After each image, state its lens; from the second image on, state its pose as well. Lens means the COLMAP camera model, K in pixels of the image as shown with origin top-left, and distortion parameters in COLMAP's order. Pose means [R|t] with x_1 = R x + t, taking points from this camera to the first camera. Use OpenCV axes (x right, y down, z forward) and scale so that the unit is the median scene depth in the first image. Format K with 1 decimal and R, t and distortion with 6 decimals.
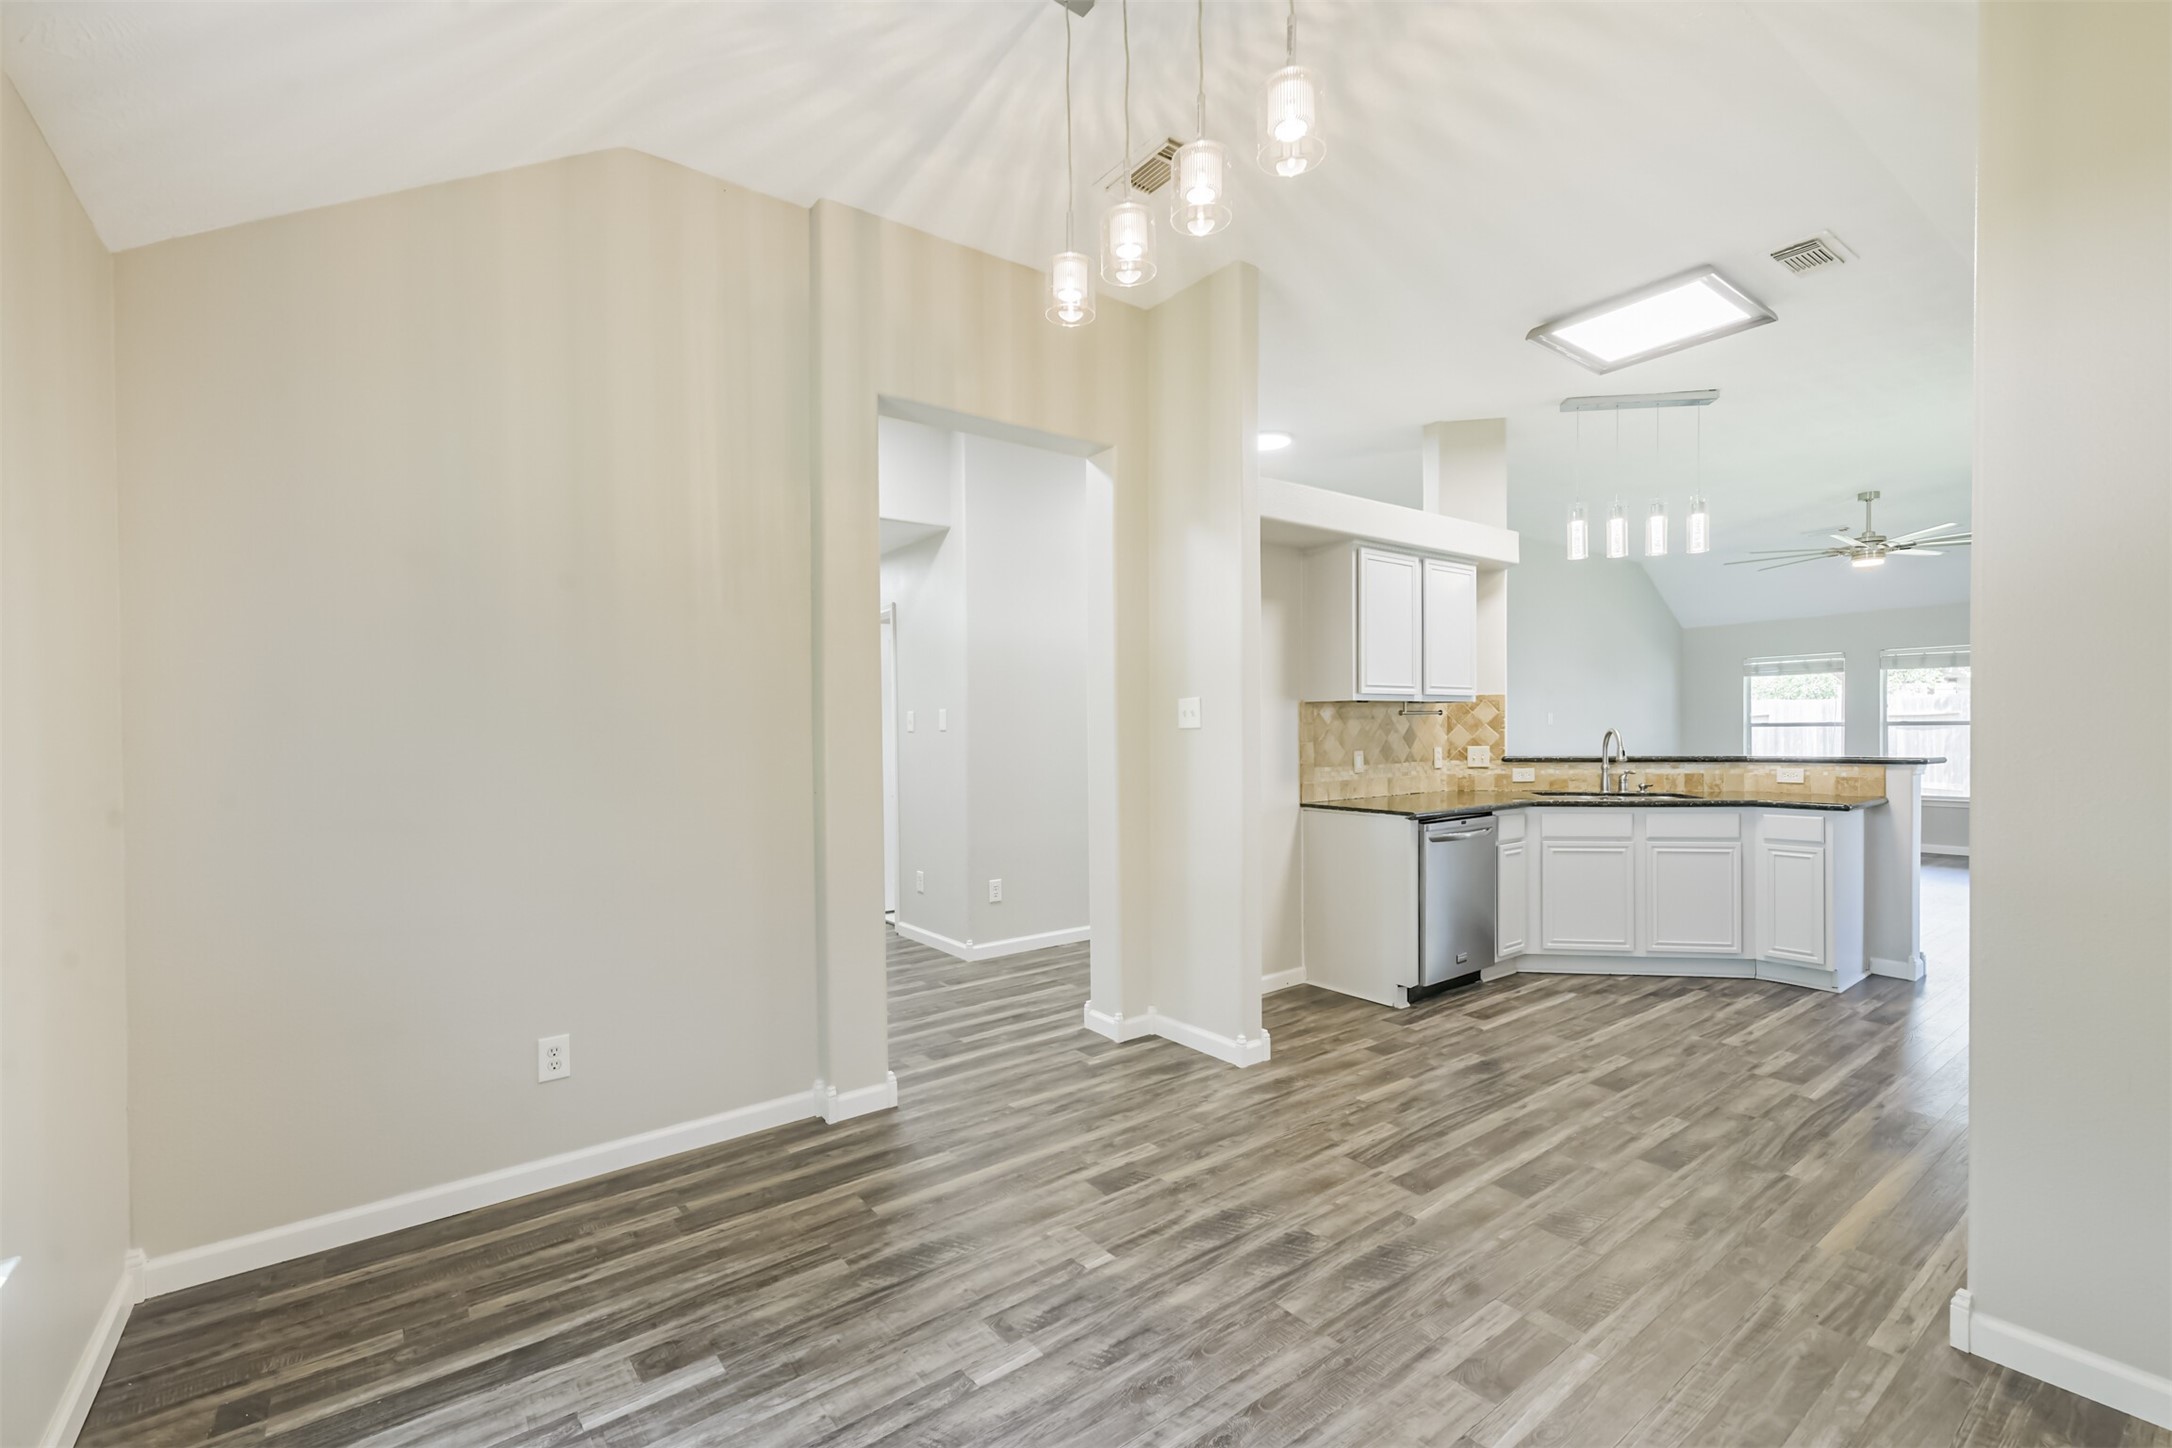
lens RADIAL K [[927.3, 0, 1088.6], [0, 927.3, 741.3], [0, 0, 1]] dist [0.026269, -0.009157]
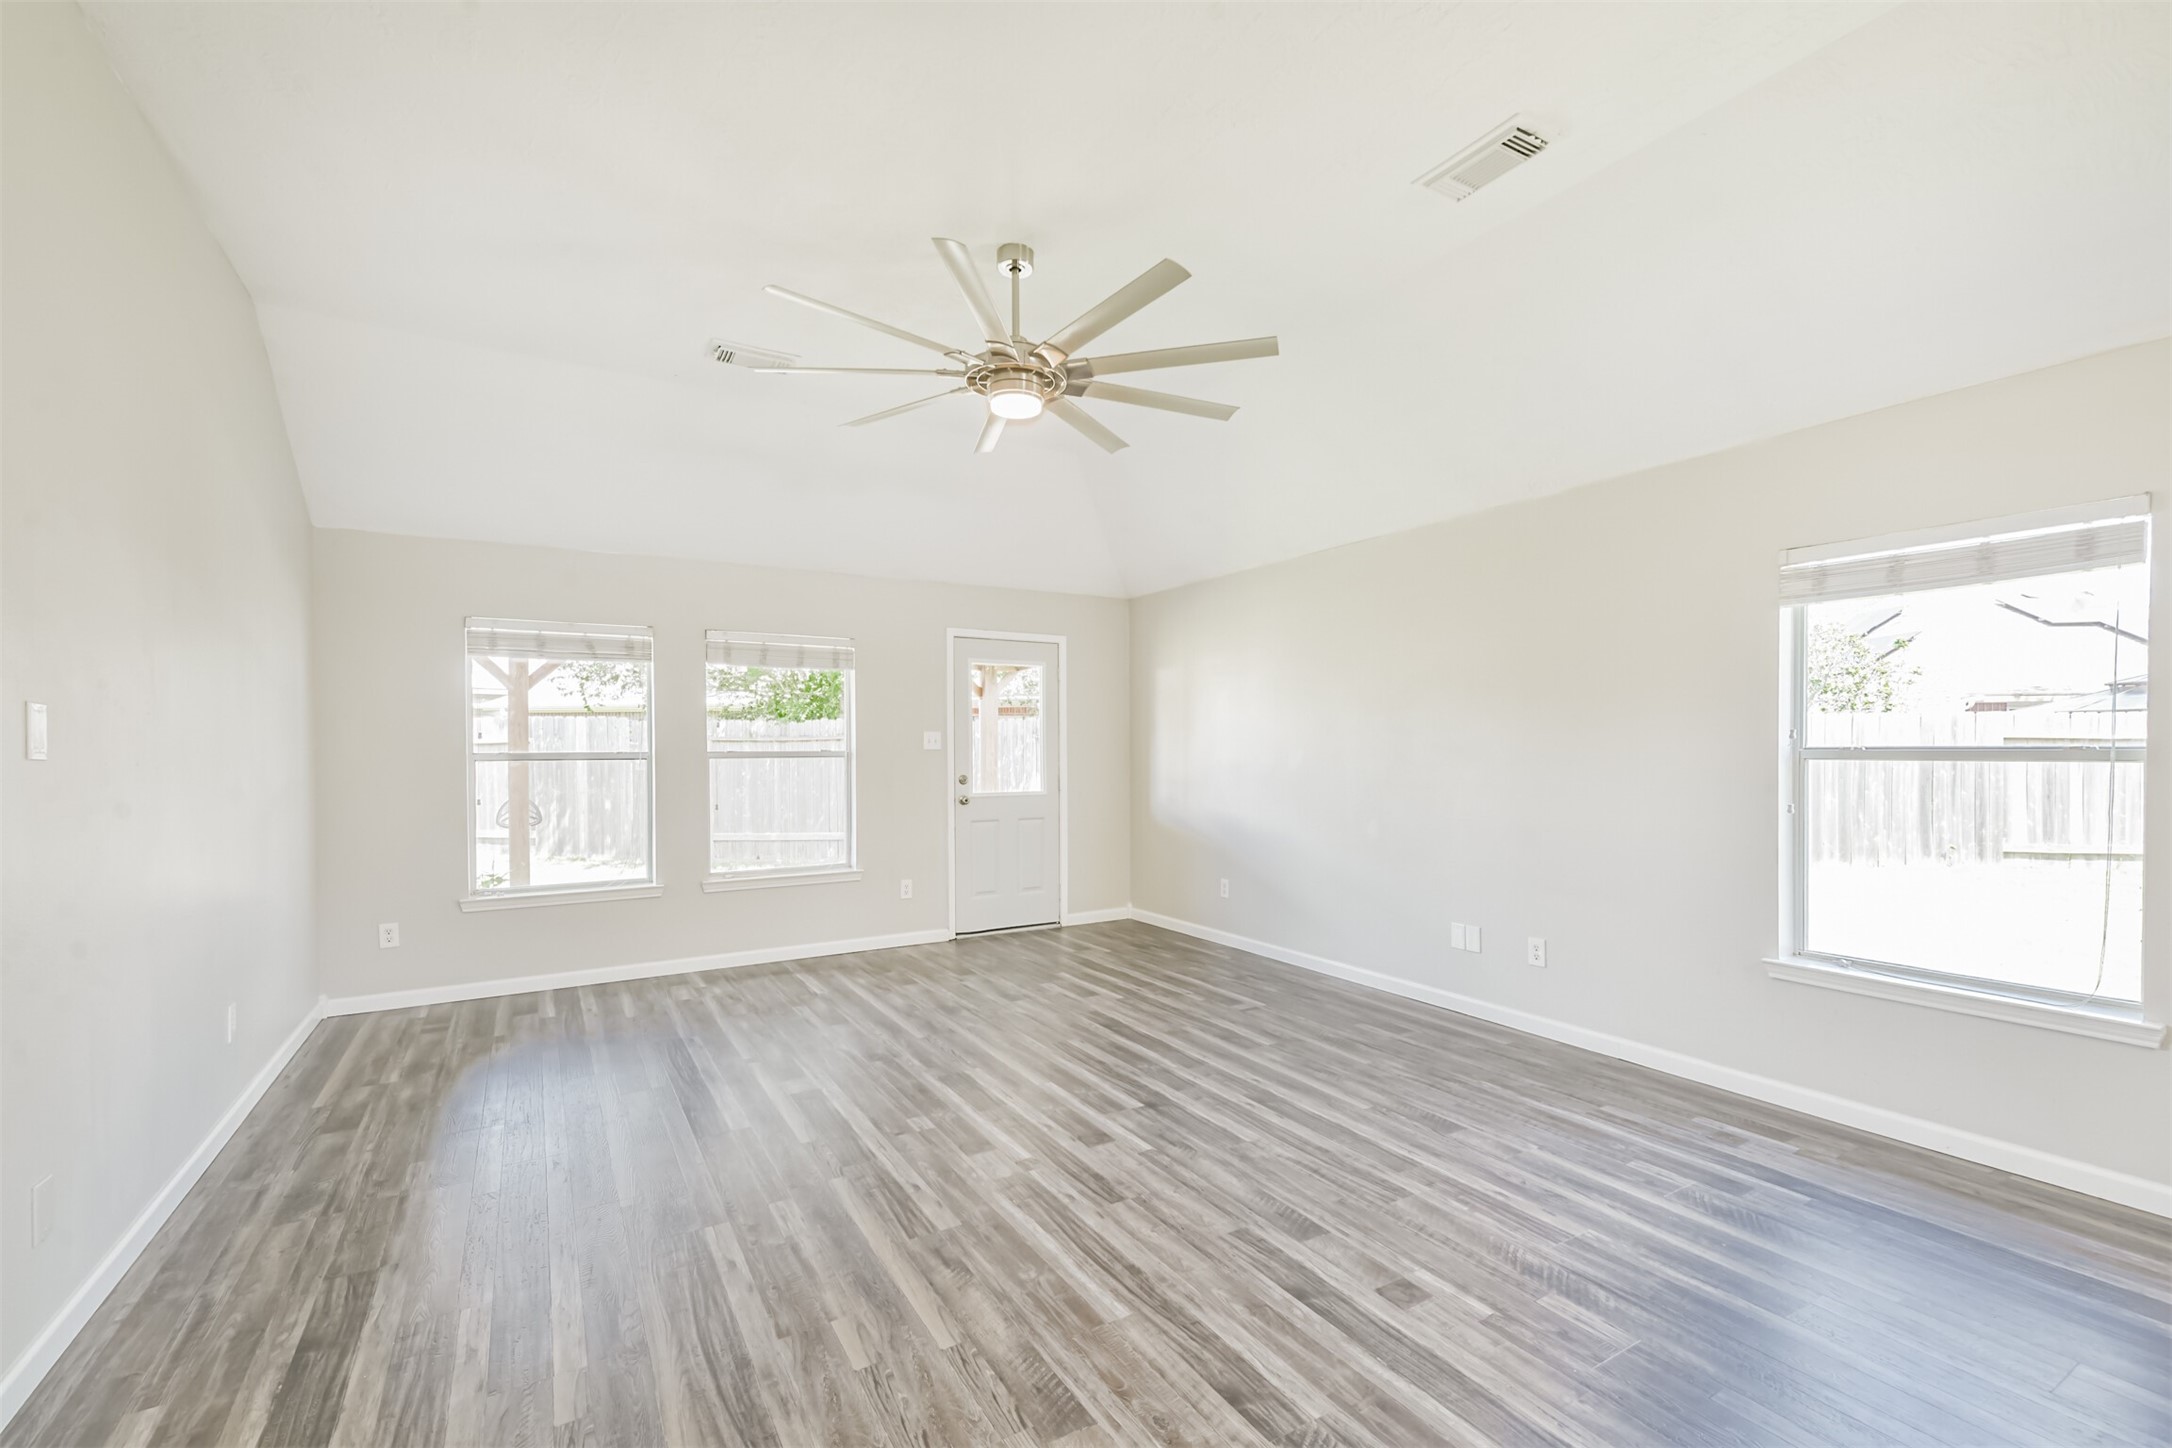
lens RADIAL K [[927.3, 0, 1088.6], [0, 927.3, 741.3], [0, 0, 1]] dist [0.026269, -0.009157]
pose [[0.105300, 0.016418, 0.994305, 0.646757], [0.014208, 0.999737, -0.018012, -0.028859], [-0.994339, 0.016023, 0.105039, 1.558299]]
